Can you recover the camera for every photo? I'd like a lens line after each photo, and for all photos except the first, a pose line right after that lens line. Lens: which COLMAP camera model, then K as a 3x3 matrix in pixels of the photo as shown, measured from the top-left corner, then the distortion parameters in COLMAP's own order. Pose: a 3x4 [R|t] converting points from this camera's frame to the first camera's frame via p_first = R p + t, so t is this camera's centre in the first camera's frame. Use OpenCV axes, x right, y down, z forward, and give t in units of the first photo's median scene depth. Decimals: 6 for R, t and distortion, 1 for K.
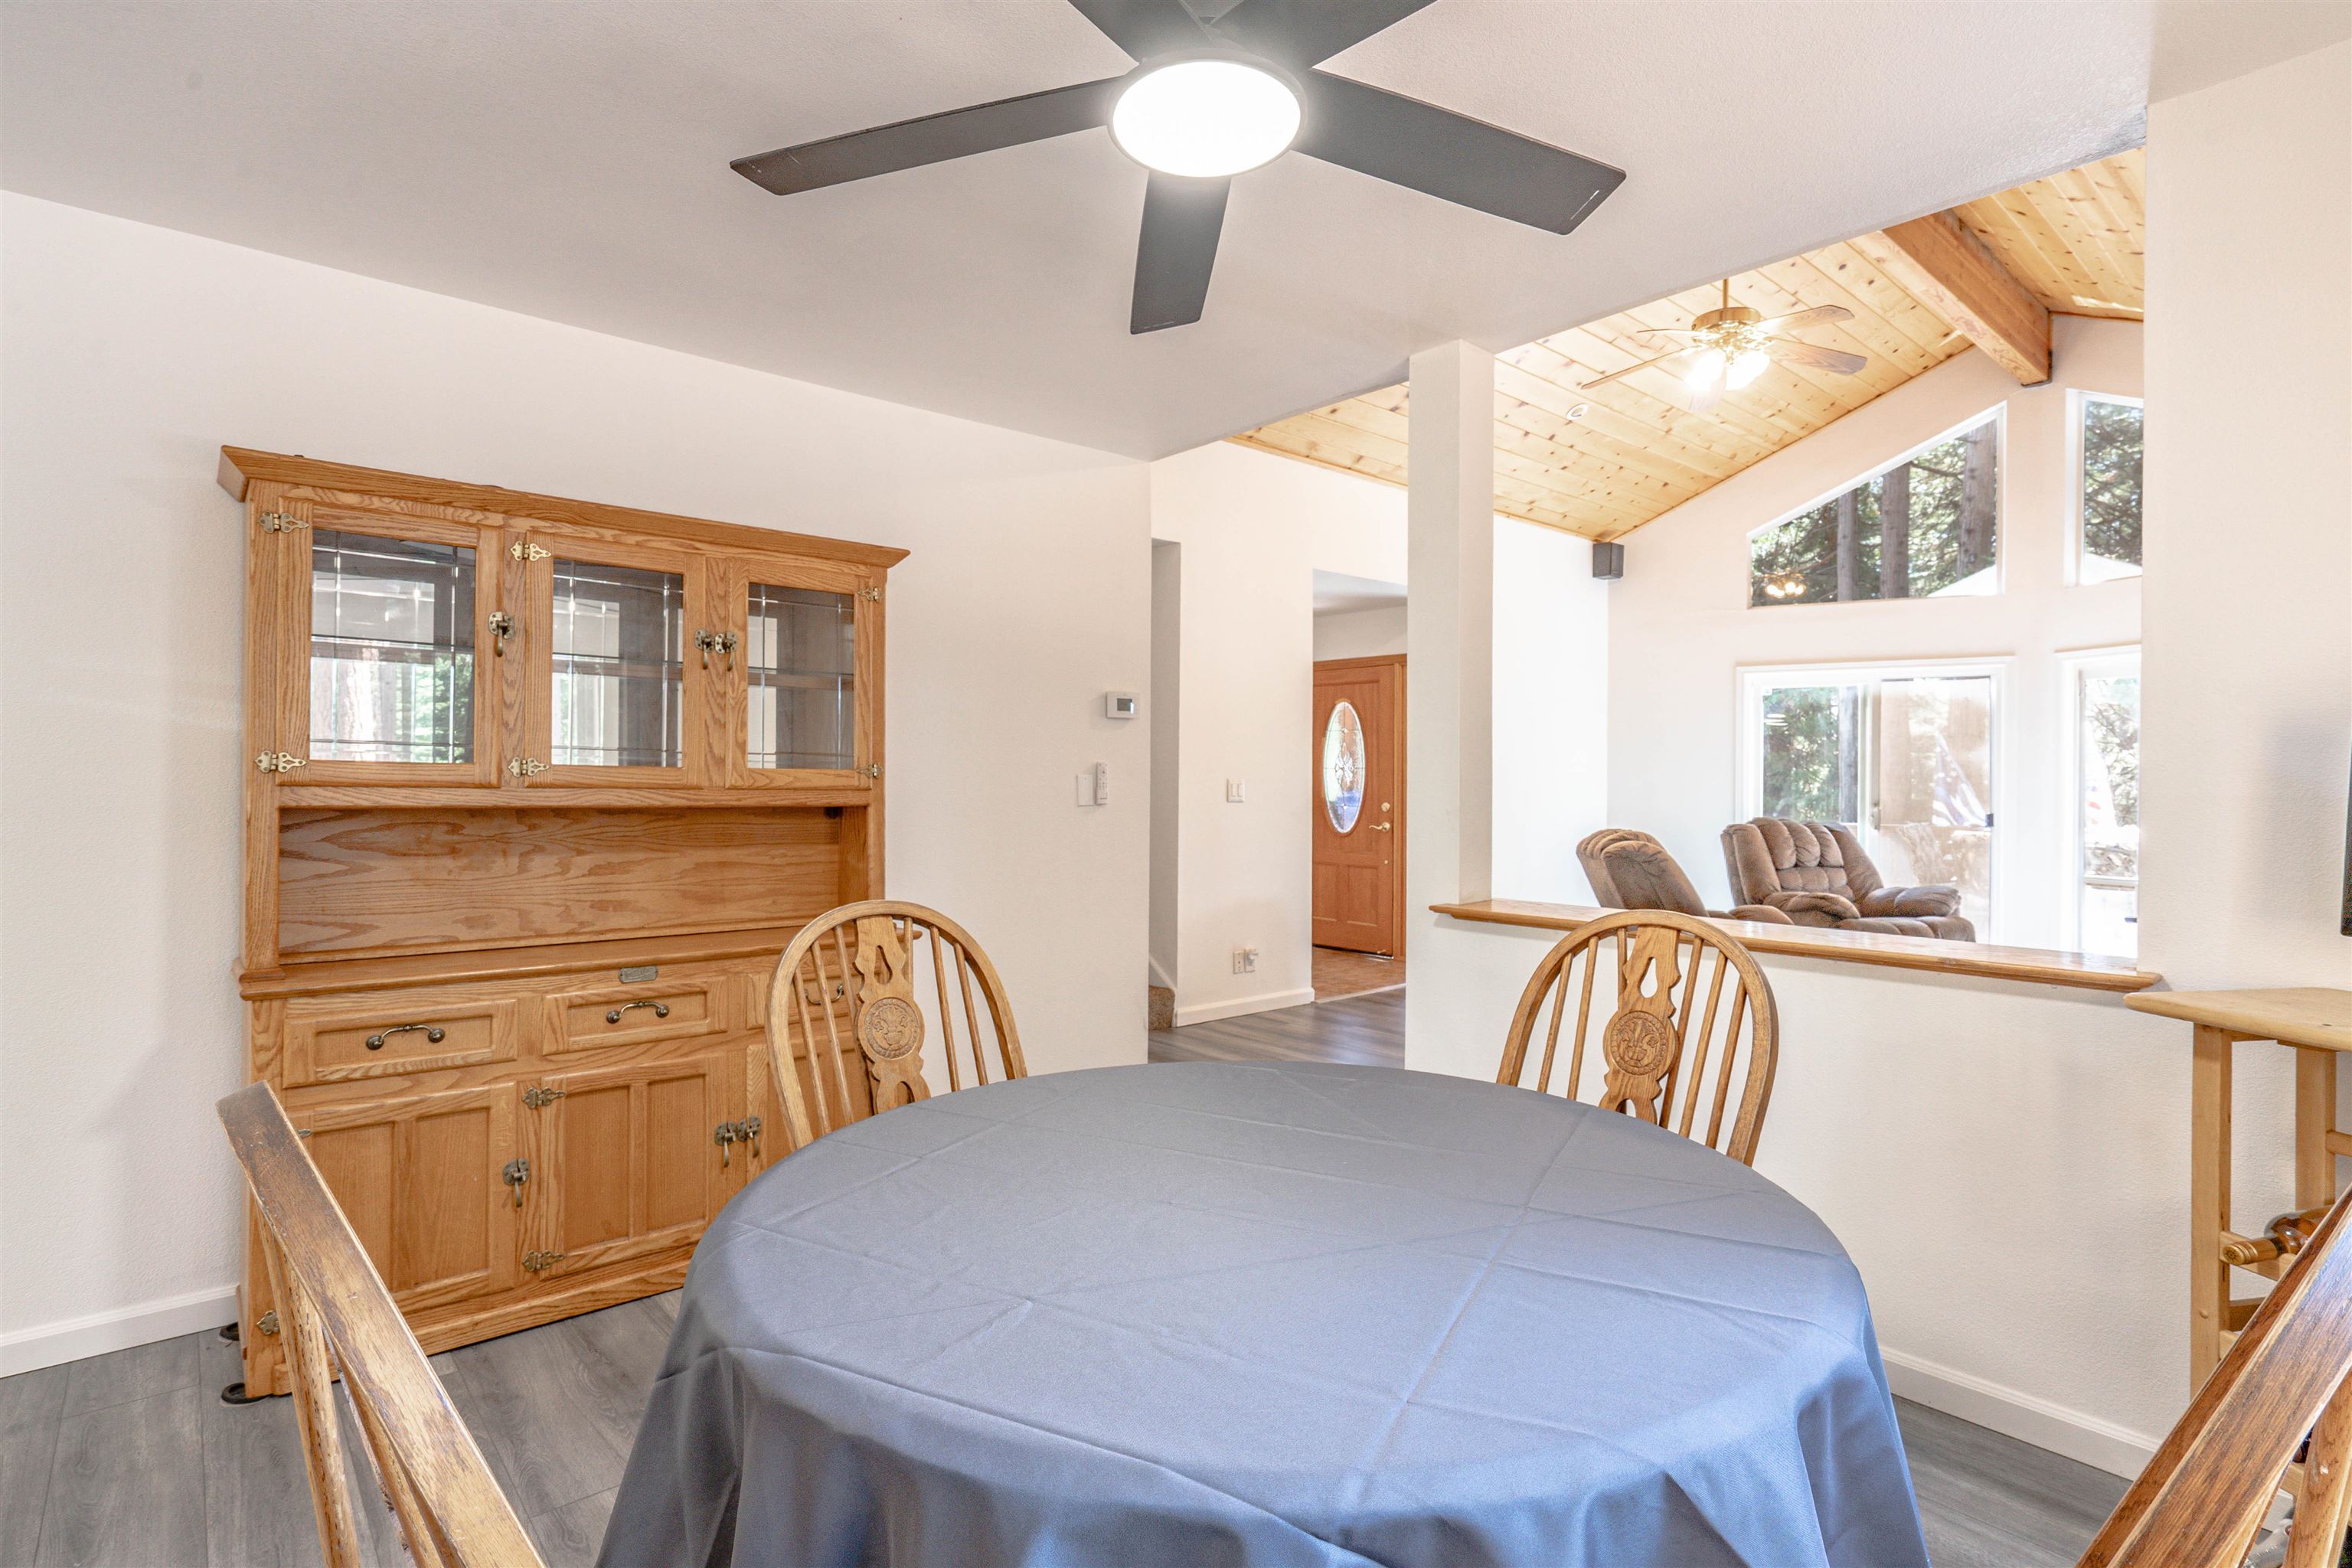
lens RADIAL K [[1137.4, 0, 1199.5], [0, 1137.4, 782.8], [0, 0, 1]] dist [-0.000965, 0.000520]
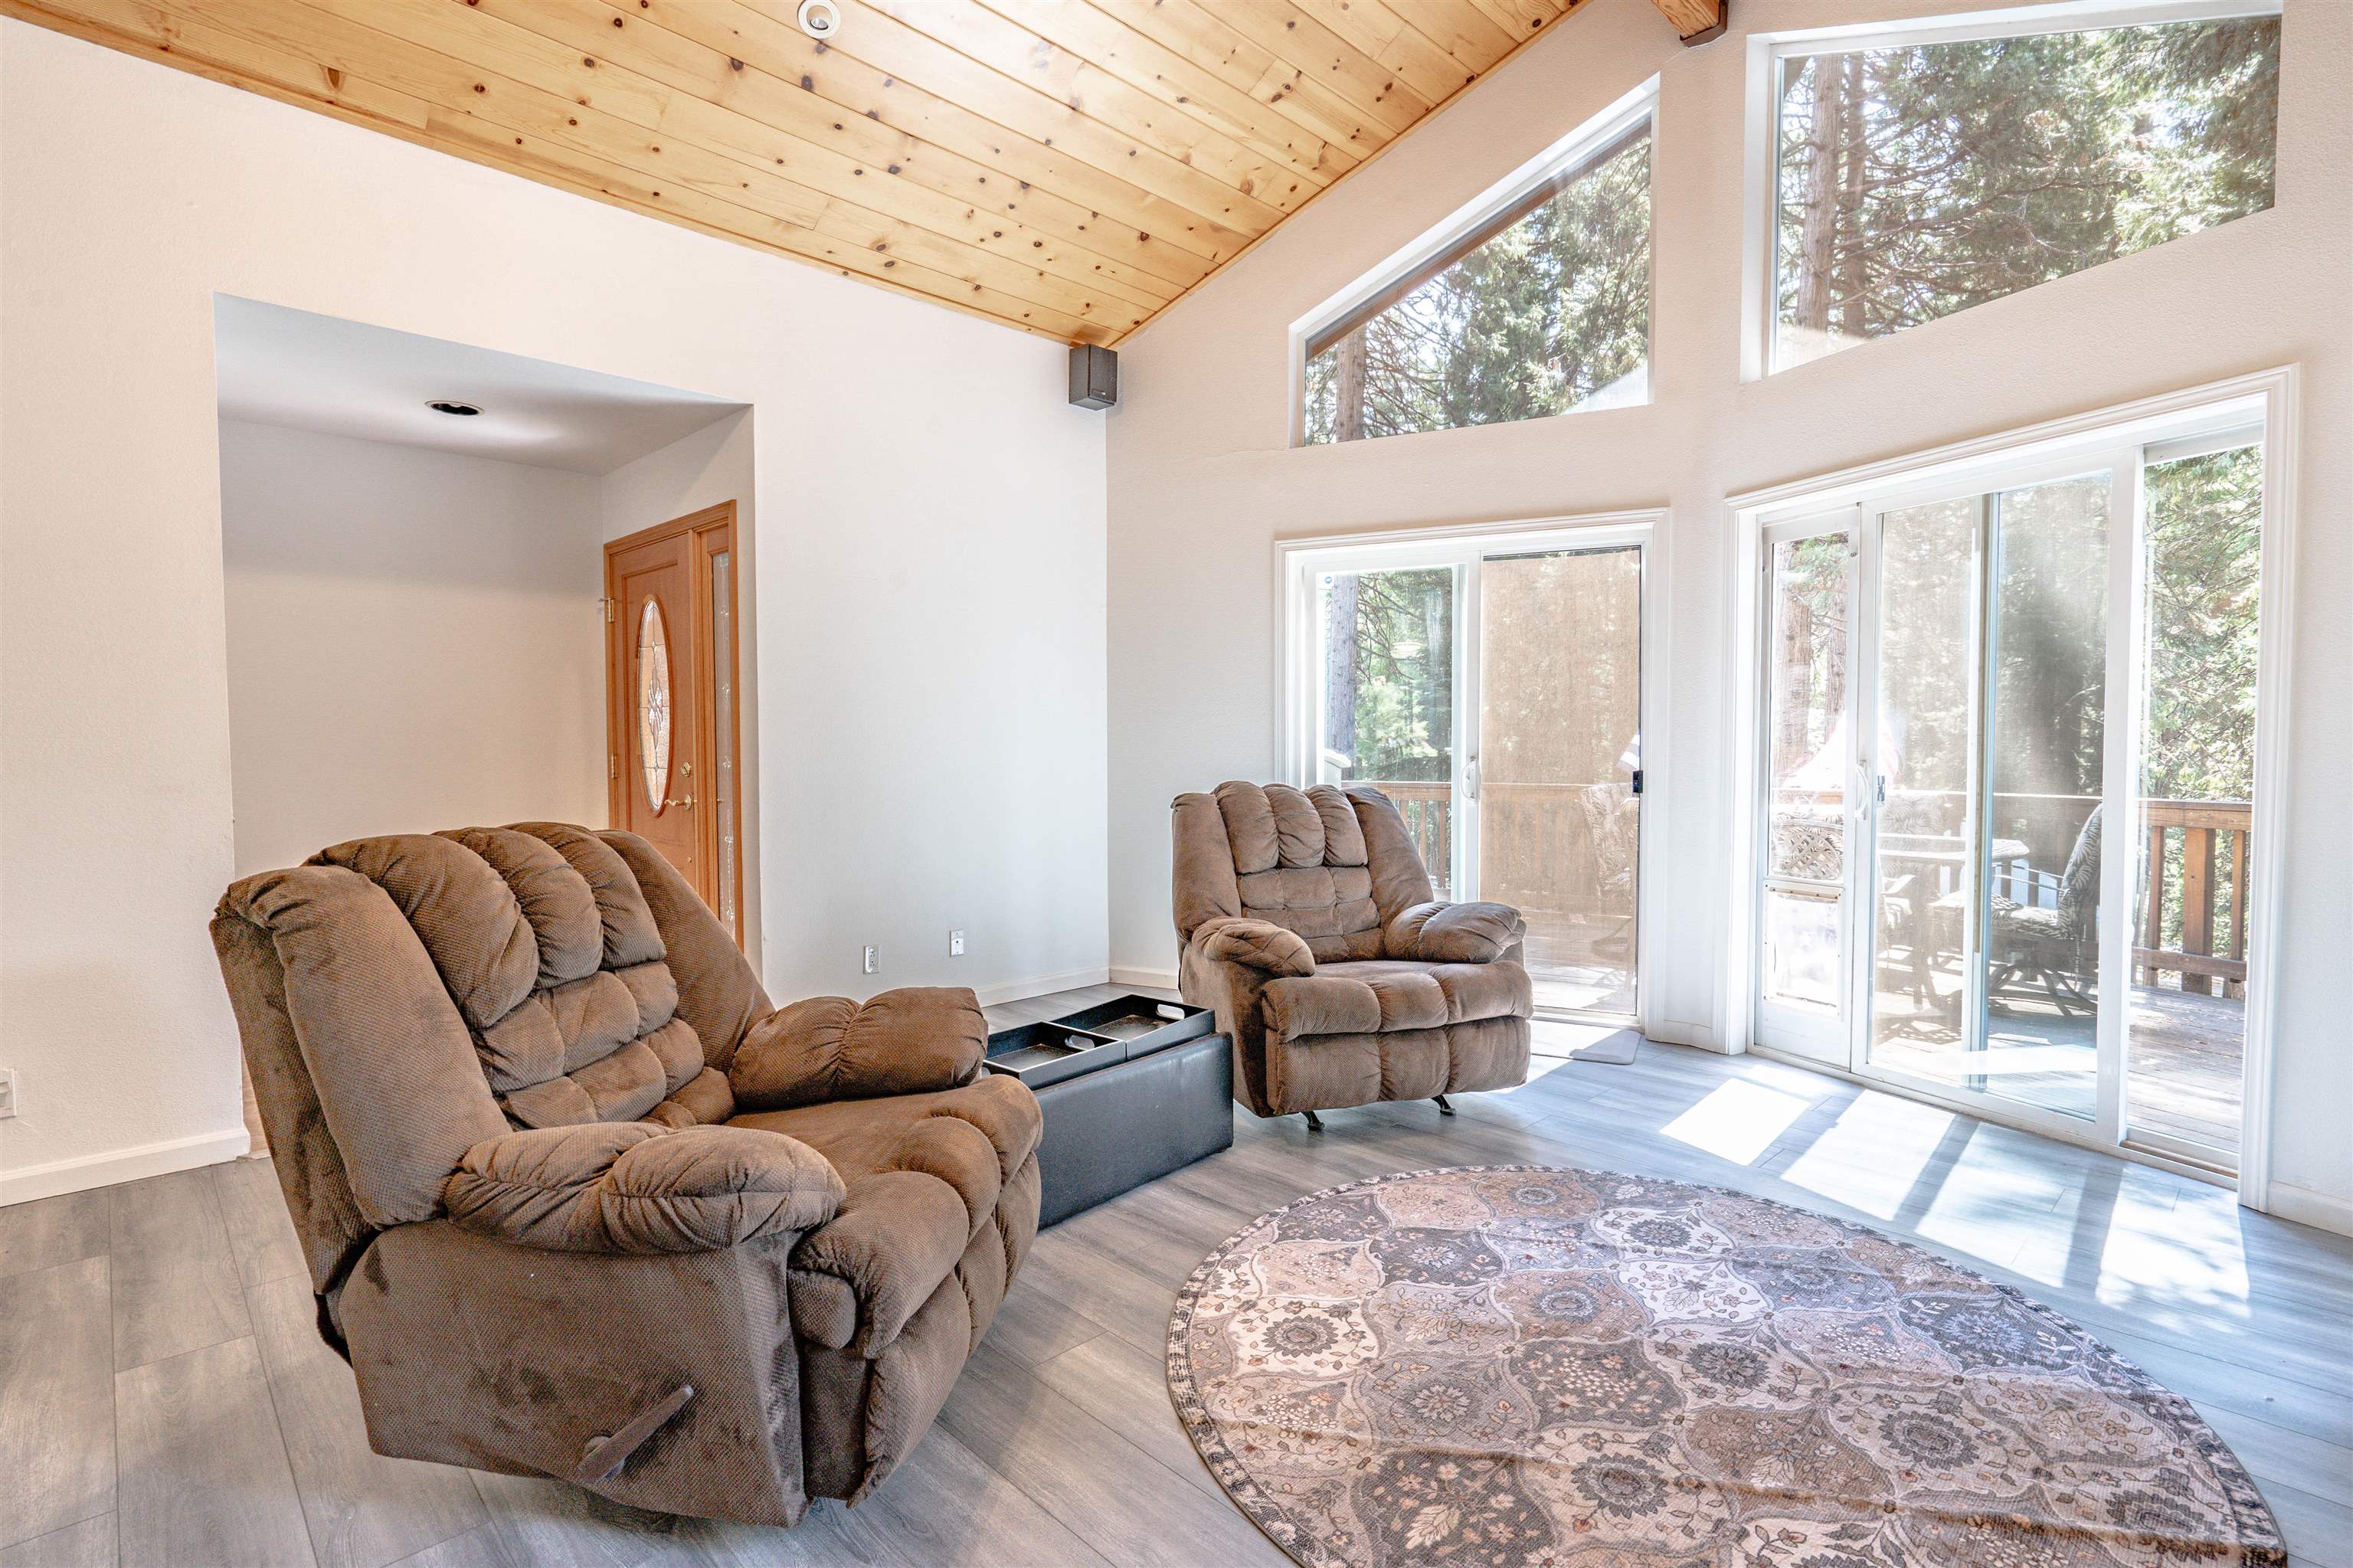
lens RADIAL K [[1124.5, 0, 1179.8], [0, 1124.5, 783.4], [0, 0, 1]] dist [-0.003097, 0.001649]
pose [[0.998499, -0.010066, 0.053840, 0.648506], [0.008039, 0.999255, 0.037736, 0.013486], [-0.054180, -0.037246, 0.997836, 0.636809]]
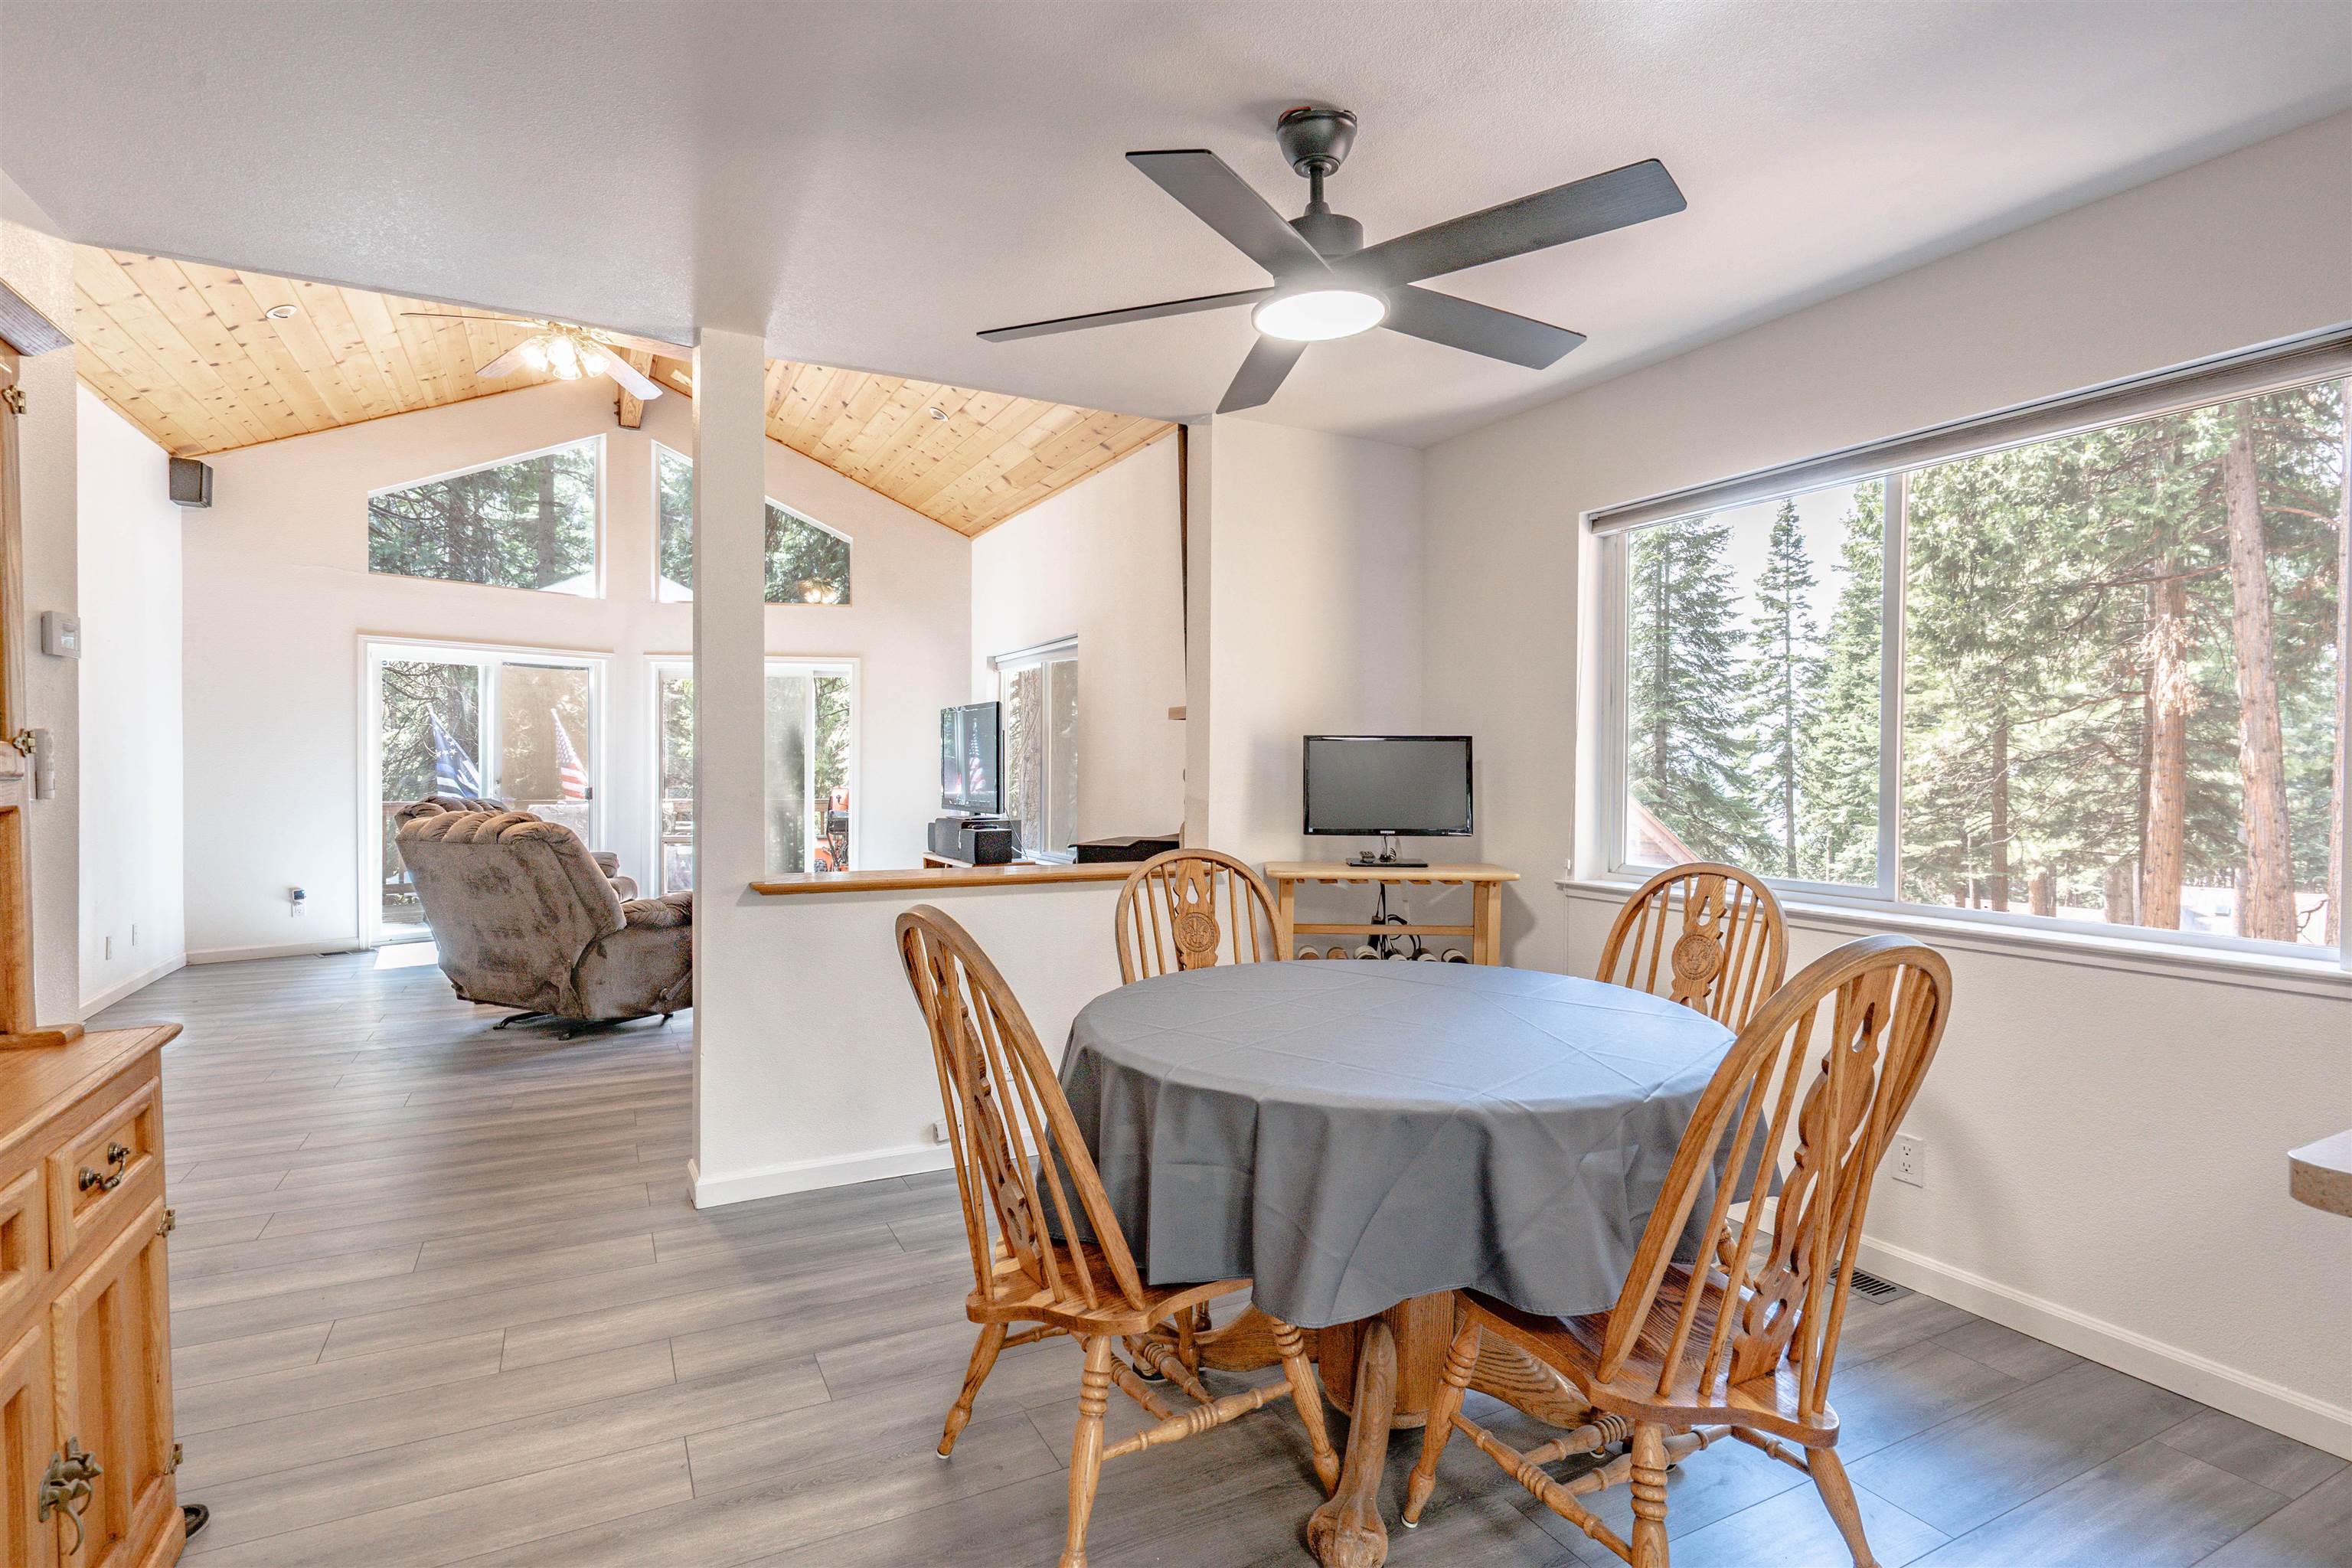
lens RADIAL K [[1148.9, 0, 1161.7], [0, 1148.9, 783.9], [0, 0, 1]] dist [-0.001006, 0.001027]
pose [[0.242166, -0.015951, 0.970104, -0.462307], [-0.007666, 0.999802, 0.018353, -0.004405], [-0.970205, -0.011881, 0.241996, 0.239344]]
